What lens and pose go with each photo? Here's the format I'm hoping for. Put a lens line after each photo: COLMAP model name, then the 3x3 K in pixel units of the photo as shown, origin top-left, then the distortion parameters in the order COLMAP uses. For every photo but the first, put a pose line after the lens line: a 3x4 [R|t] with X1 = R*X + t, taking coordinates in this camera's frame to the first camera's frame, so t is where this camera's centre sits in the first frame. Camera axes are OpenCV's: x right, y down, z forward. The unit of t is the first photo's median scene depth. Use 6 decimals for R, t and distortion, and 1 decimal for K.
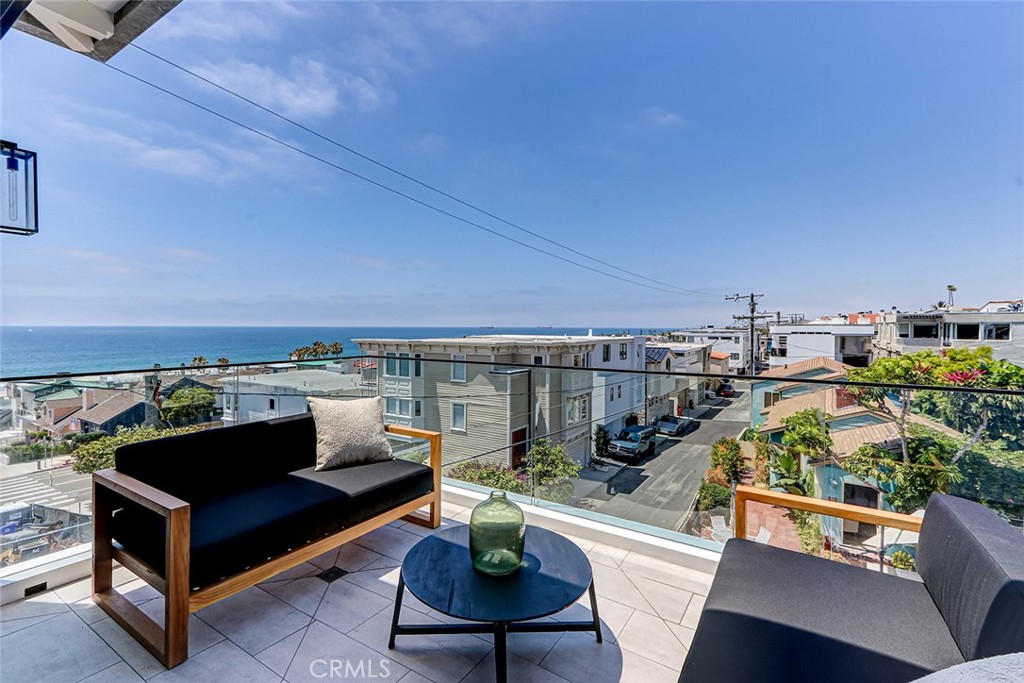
lens RADIAL K [[470.9, 0, 512.0], [0, 470.9, 341.5], [0, 0, 1]] dist [0.012838, 0.000044]
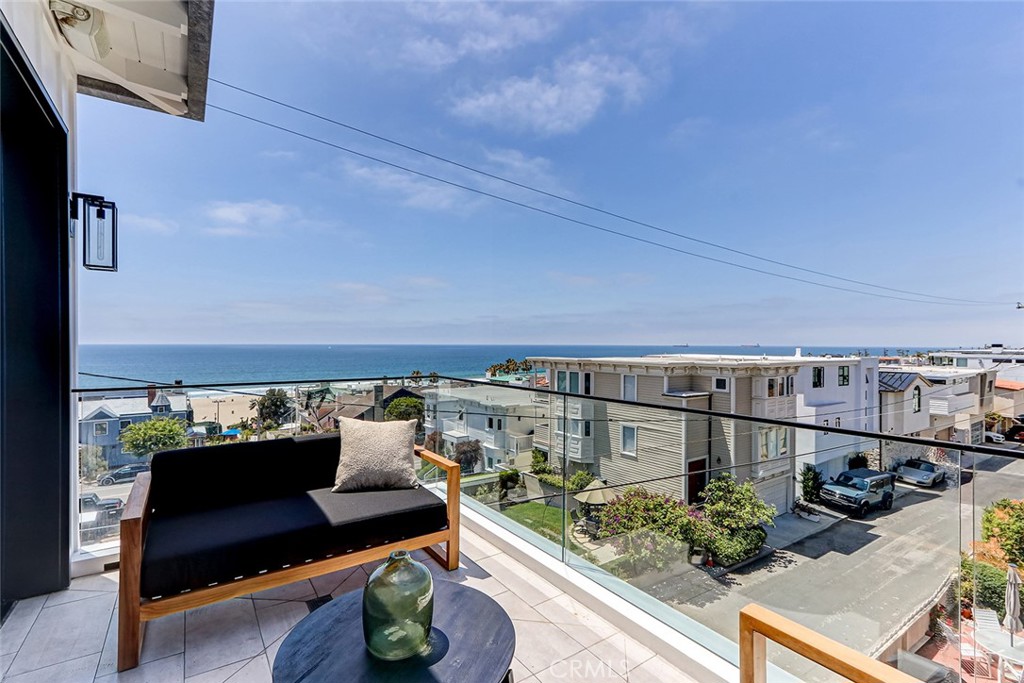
lens RADIAL K [[474.7, 0, 510.8], [0, 474.7, 351.8], [0, 0, 1]] dist [0.020615, 0.000032]
pose [[0.923678, 0.006603, -0.383112, 0.030839], [-0.013202, 0.999806, -0.014597, -0.001076], [0.382941, 0.018541, 0.923587, 0.020712]]
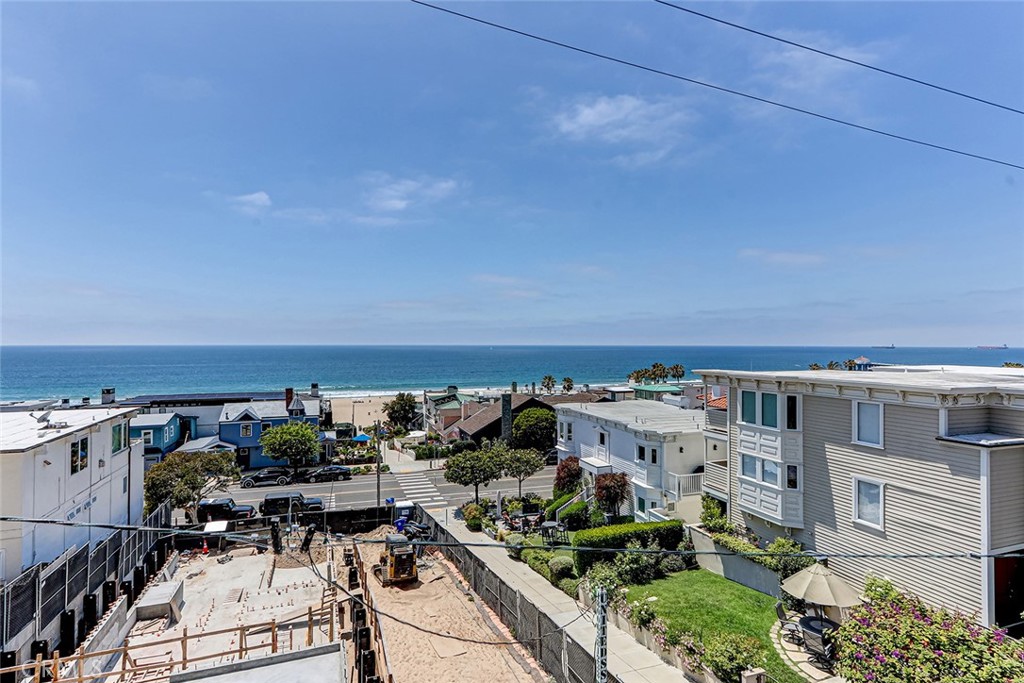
lens RADIAL K [[527.4, 0, 507.5], [0, 527.4, 340.5], [0, 0, 1]] dist [0.028459, -0.000485]
pose [[0.785129, -0.004691, -0.619315, -0.045092], [-0.021531, 0.999160, -0.034865, -0.016950], [0.618958, 0.040708, 0.784368, 0.140140]]
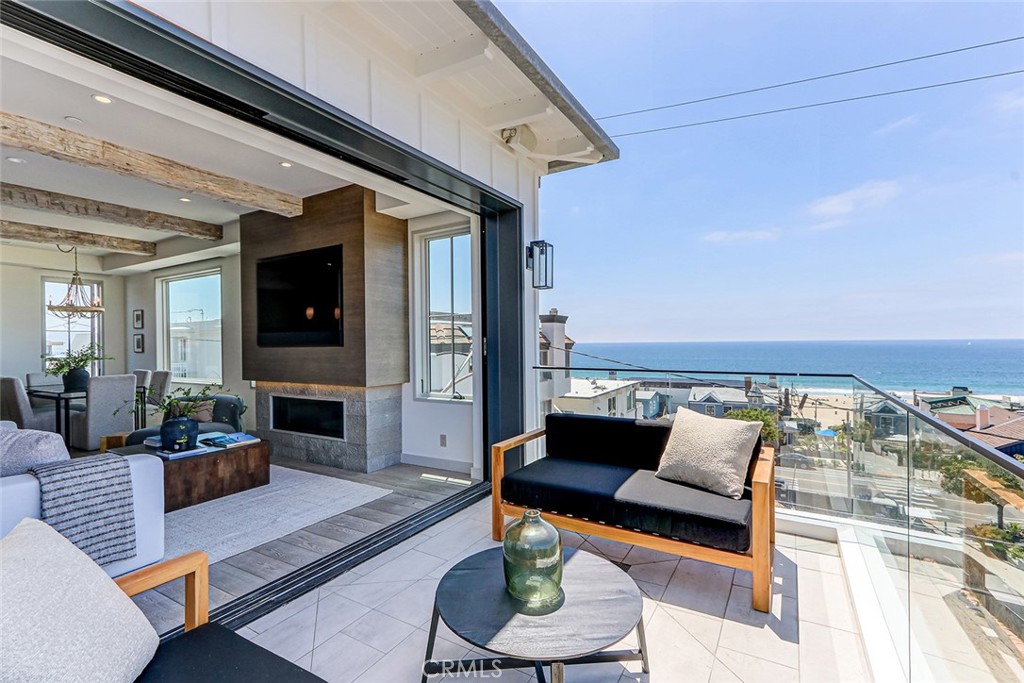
lens RADIAL K [[472.6, 0, 487.4], [0, 472.6, 341.6], [0, 0, 1]] dist [0.019409, -0.000051]
pose [[0.018066, -0.002770, -0.999833, 0.064638], [-0.024247, 0.999701, -0.003208, -0.001842], [0.999543, 0.024301, 0.017993, 0.059291]]
